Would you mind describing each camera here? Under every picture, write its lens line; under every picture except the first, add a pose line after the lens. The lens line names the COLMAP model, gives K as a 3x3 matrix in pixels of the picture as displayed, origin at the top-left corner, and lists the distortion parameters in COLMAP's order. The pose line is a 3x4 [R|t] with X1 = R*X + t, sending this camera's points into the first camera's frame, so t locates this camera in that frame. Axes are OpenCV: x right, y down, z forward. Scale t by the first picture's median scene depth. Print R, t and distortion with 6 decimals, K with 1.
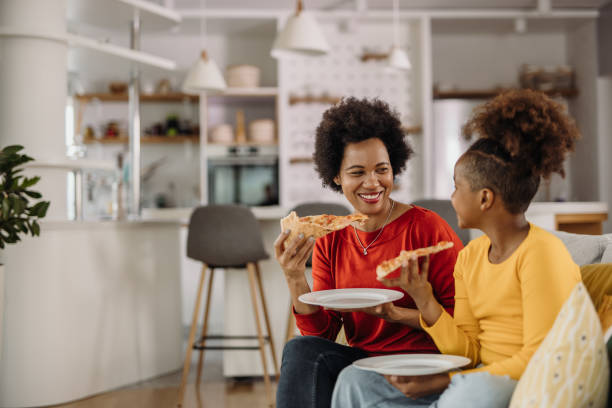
lens RADIAL K [[867.0, 0, 306.0], [0, 867.0, 204.0], [0, 0, 1]] dist [-0.002534, -0.025167]
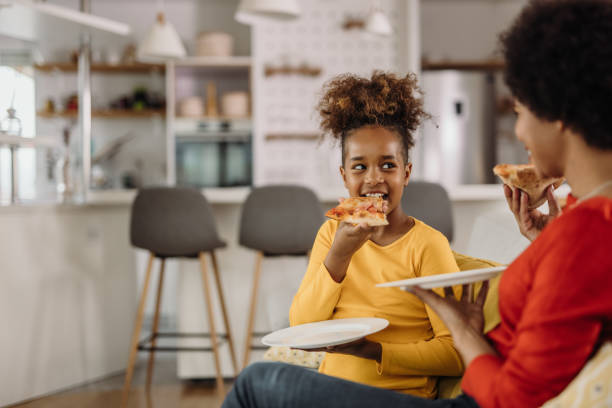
lens RADIAL K [[867.0, 0, 306.0], [0, 867.0, 204.0], [0, 0, 1]] dist [-0.002534, -0.025167]
pose [[0.999959, 0.004911, -0.007645, 0.037998], [-0.004707, 0.999638, 0.026481, -0.004342], [0.007773, -0.026444, 0.999620, 0.094395]]
